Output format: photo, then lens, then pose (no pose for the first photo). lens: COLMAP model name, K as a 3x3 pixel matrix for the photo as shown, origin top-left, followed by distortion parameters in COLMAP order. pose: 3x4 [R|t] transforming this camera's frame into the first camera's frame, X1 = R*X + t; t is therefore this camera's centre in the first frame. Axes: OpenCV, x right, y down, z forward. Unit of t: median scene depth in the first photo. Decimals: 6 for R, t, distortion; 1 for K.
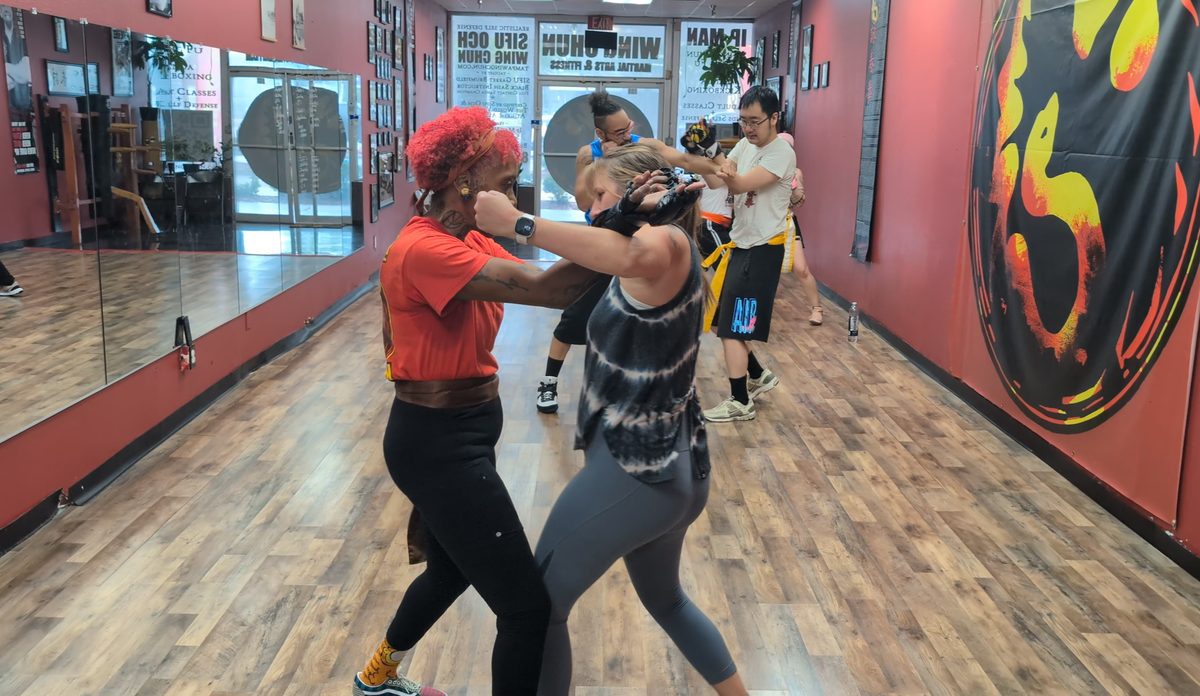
lens RADIAL K [[1111.6, 0, 575.2], [0, 1111.6, 329.7], [0, 0, 1]] dist [0.006917, 0.002317]
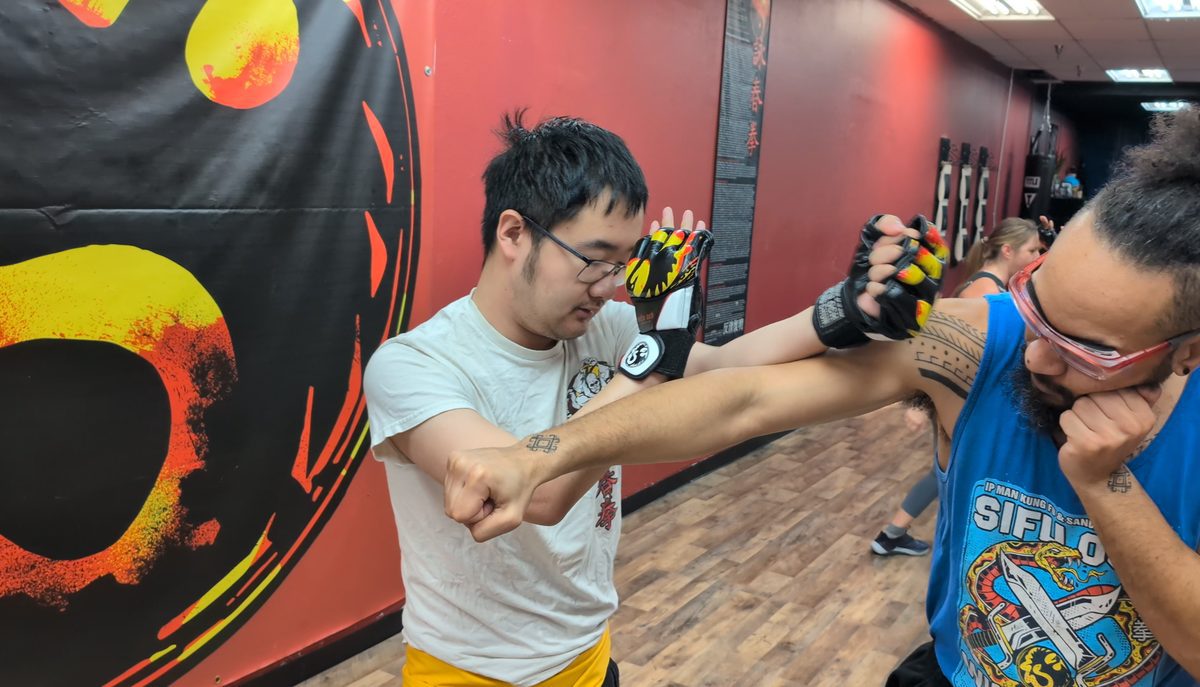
lens RADIAL K [[1105.6, 0, 600.0], [0, 1105.6, 343.5], [0, 0, 1]] dist [0.039390, -0.005332]
pose [[-0.873606, -0.138659, 0.466462, -0.006622], [0.020543, 0.947184, 0.320031, -0.249712], [-0.486201, 0.289163, -0.824617, 1.277640]]
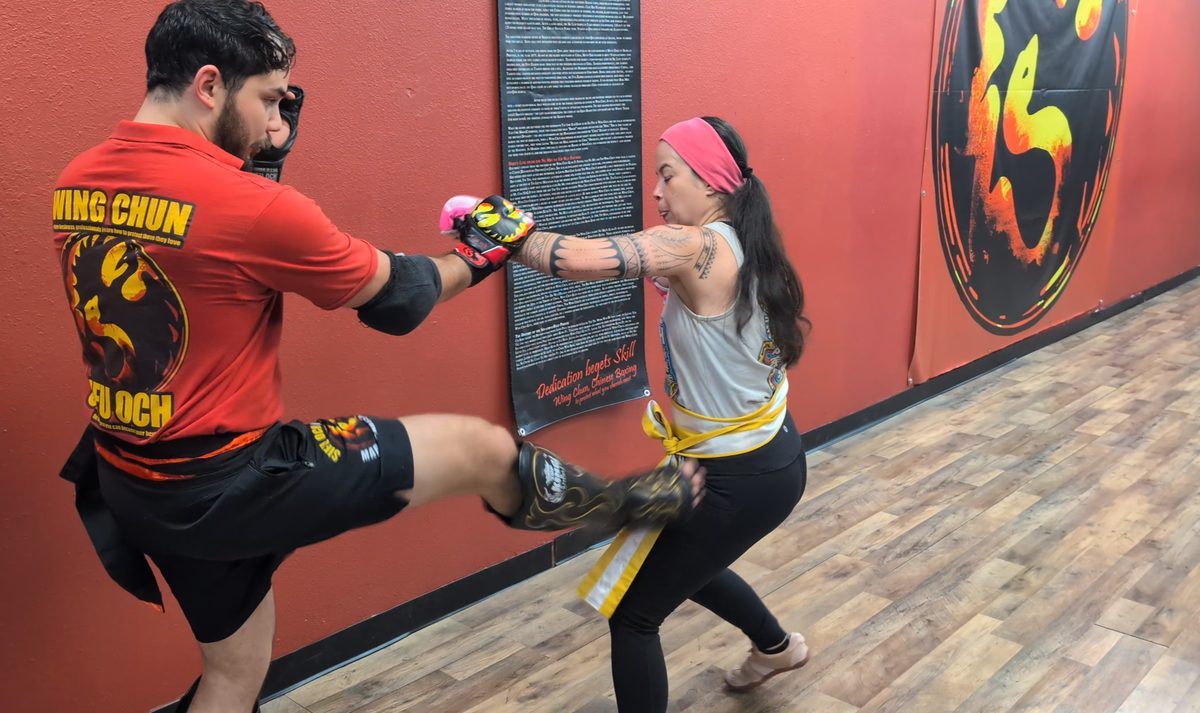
lens RADIAL K [[1132.1, 0, 600.0], [0, 1132.1, 356.5], [0, 0, 1]] dist [0.179832, -0.447769]
pose [[-0.760585, -0.195487, 0.619108, 0.007762], [0.088746, 0.913337, 0.397417, -0.406398], [-0.643144, 0.357213, -0.677322, 2.124303]]
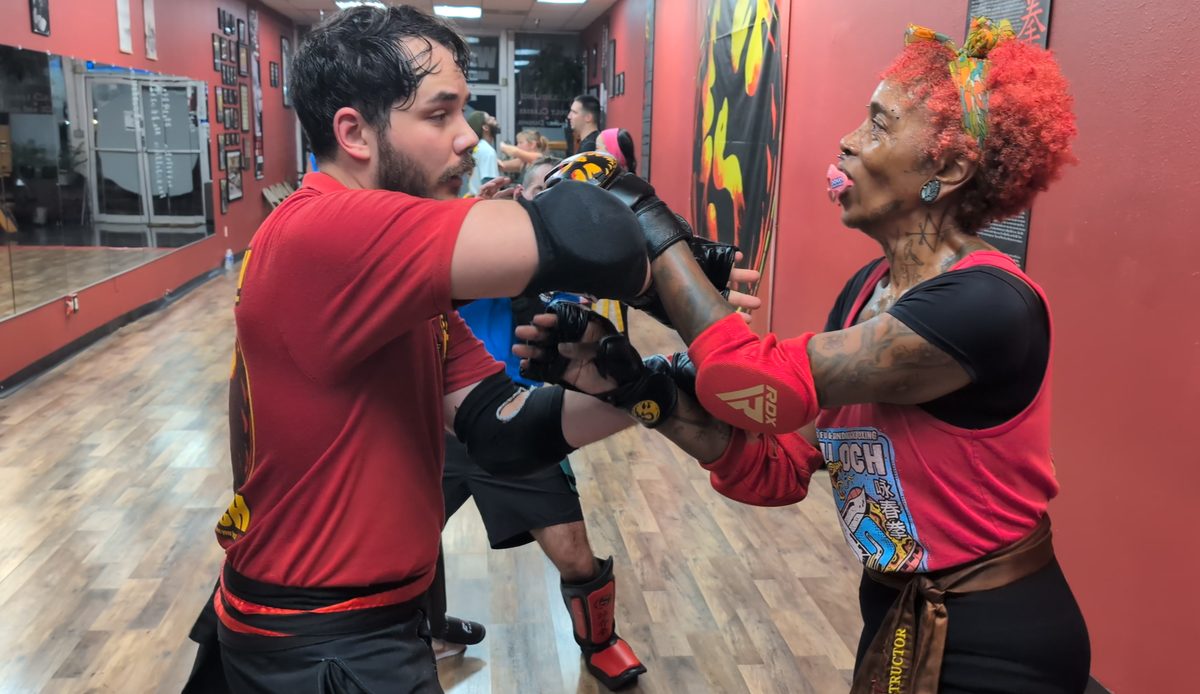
lens RADIAL K [[1175.1, 0, 597.7], [0, 1175.1, 403.3], [0, 0, 1]] dist [-0.013640, -0.016878]
pose [[0.992808, -0.025373, 0.116994, 0.095515], [0.020552, 0.998896, 0.042232, 0.099539], [-0.117936, -0.039523, 0.992234, -0.432142]]
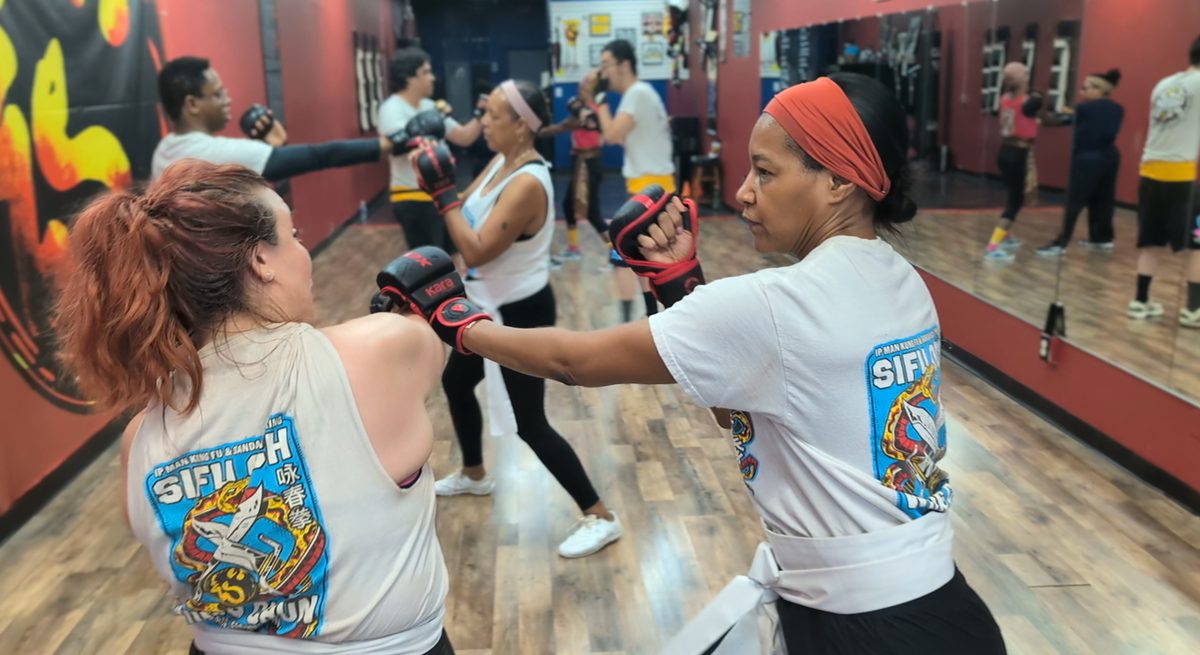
lens RADIAL K [[1095.8, 0, 600.0], [0, 1095.8, 327.5], [0, 0, 1]] dist [0.003738, -0.003320]
pose [[-0.996108, 0.008857, -0.087690, 0.095762], [-0.027364, 0.914691, 0.403226, -0.359727], [0.083781, 0.404056, -0.910889, 1.880486]]
